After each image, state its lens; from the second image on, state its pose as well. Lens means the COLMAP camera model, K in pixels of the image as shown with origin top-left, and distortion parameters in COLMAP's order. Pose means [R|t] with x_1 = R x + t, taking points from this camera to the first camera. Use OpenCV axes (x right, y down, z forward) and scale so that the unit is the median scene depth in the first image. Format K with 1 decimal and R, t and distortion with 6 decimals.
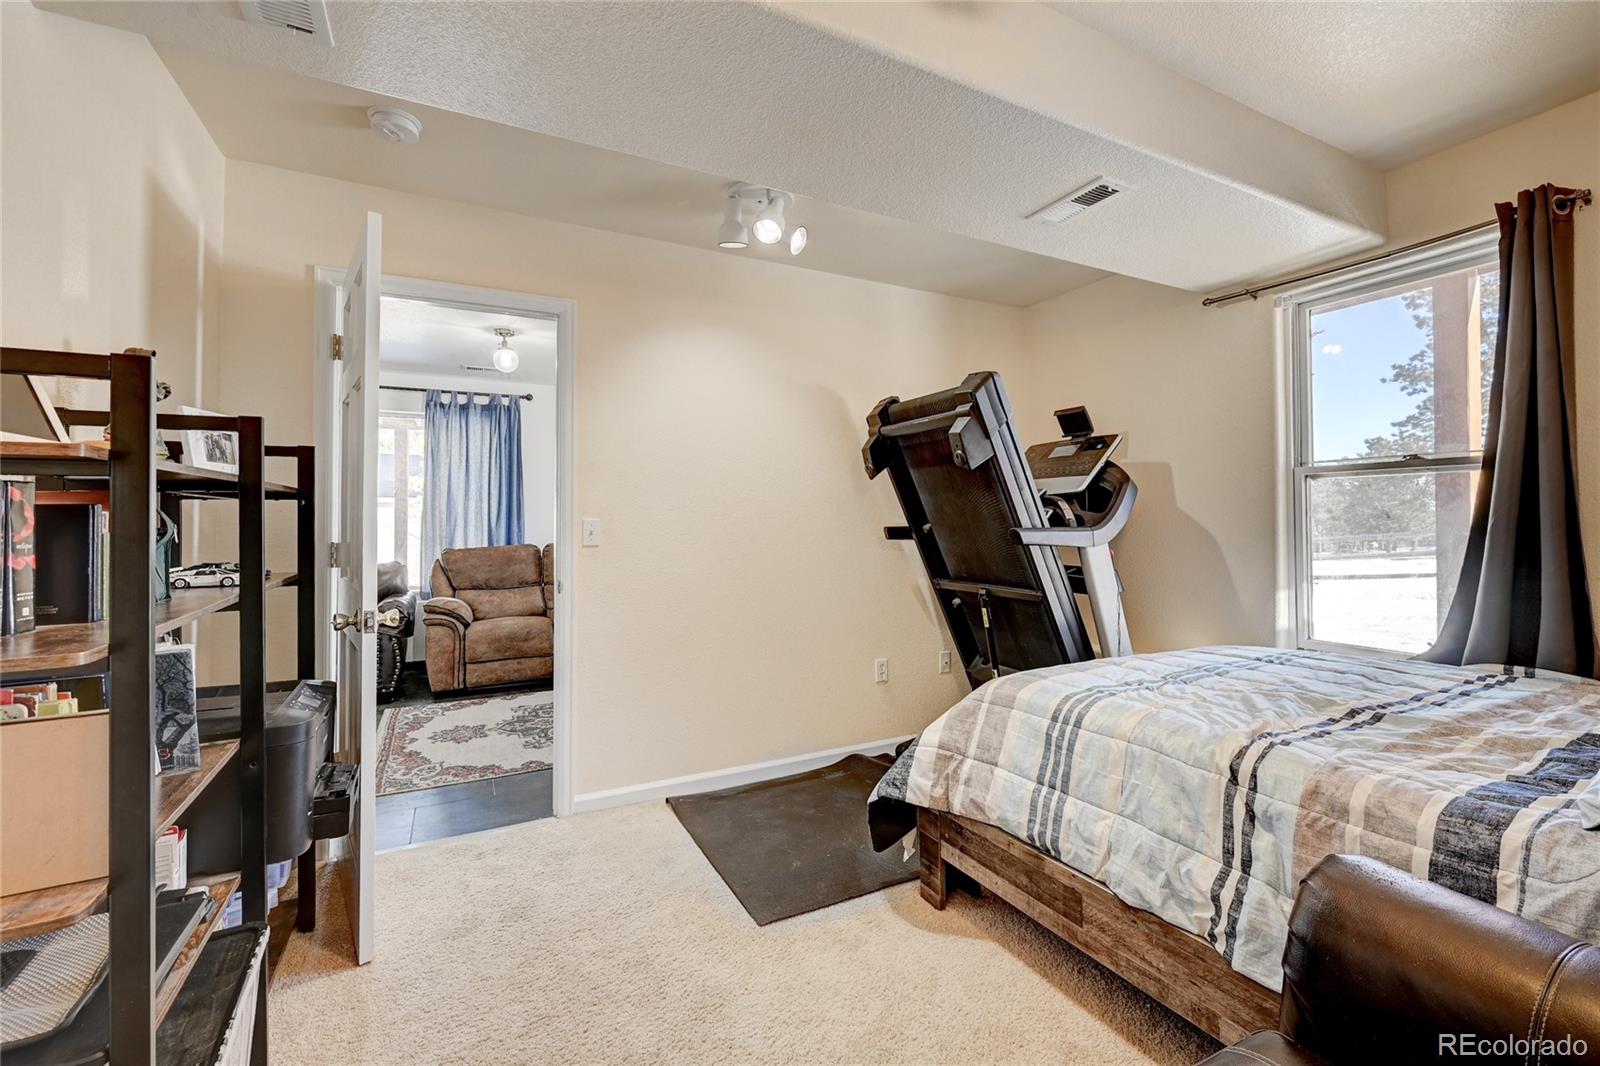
lens RADIAL K [[686.1, 0, 802.3], [0, 686.1, 521.8], [0, 0, 1]] dist [0.000840, 0.000083]
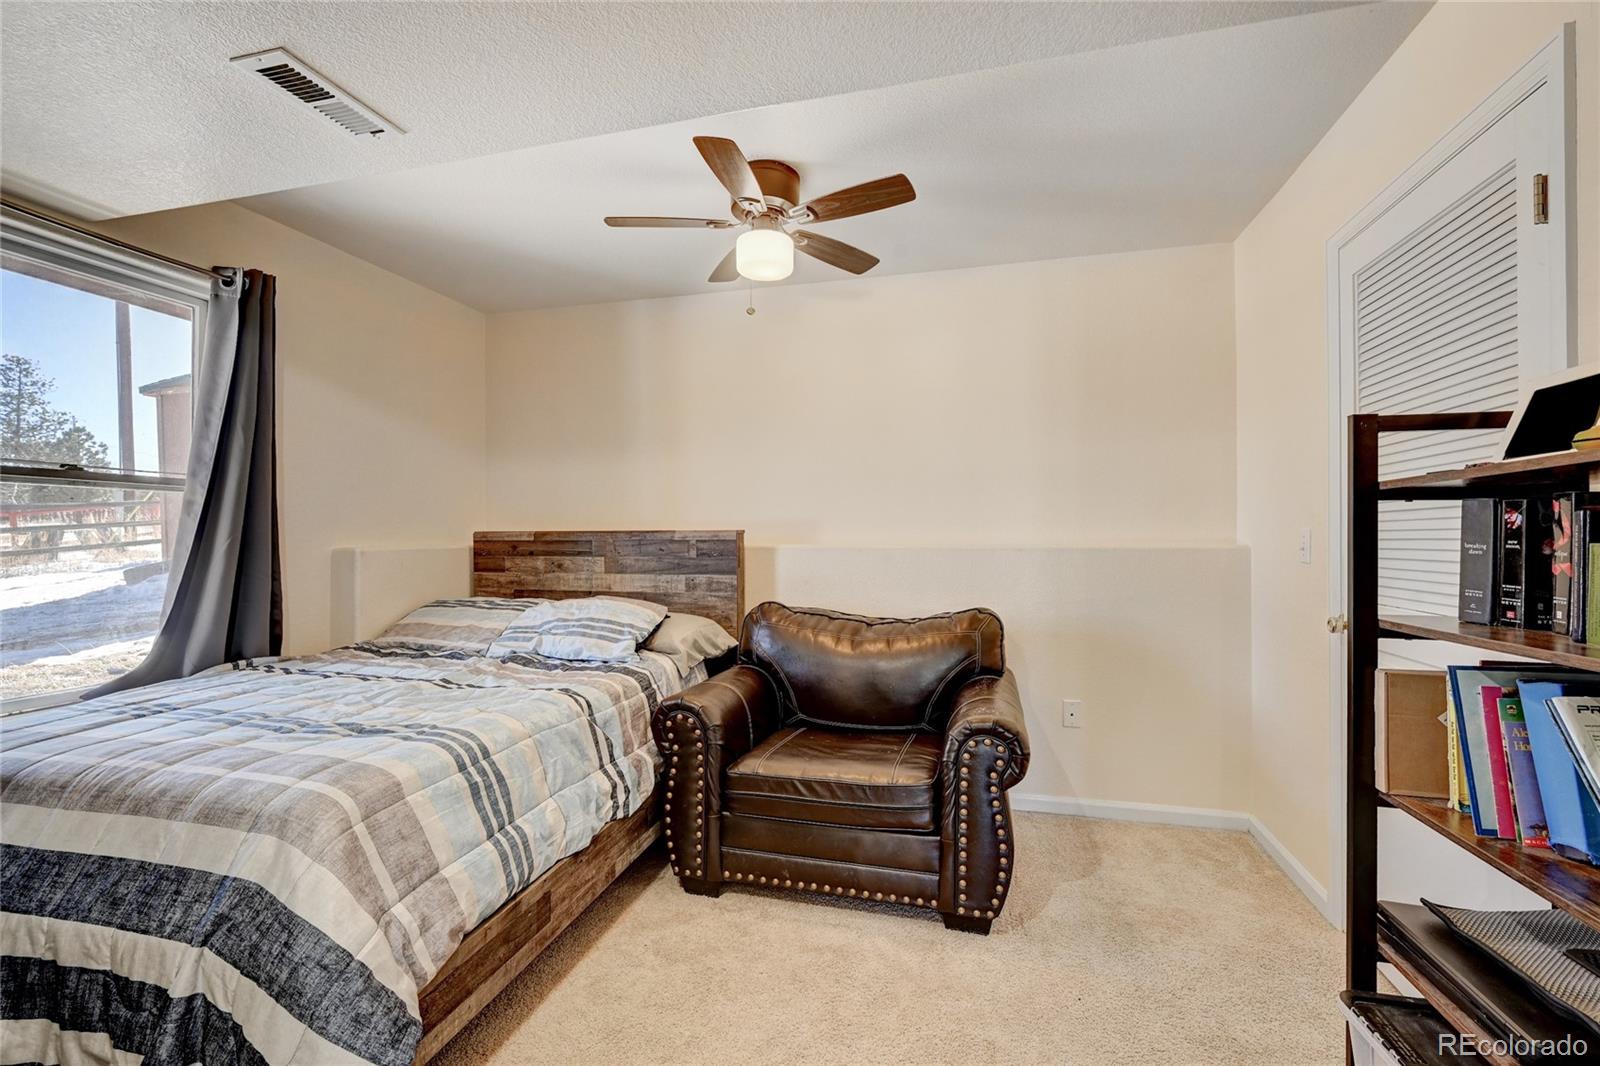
lens RADIAL K [[686.1, 0, 799.2], [0, 686.1, 536.0], [0, 0, 1]] dist [0.000840, 0.000083]
pose [[-0.745570, 0.005523, 0.666404, -0.529155], [0.003355, 0.999984, -0.004535, 0.002023], [-0.666419, -0.001146, -0.745577, 1.376742]]
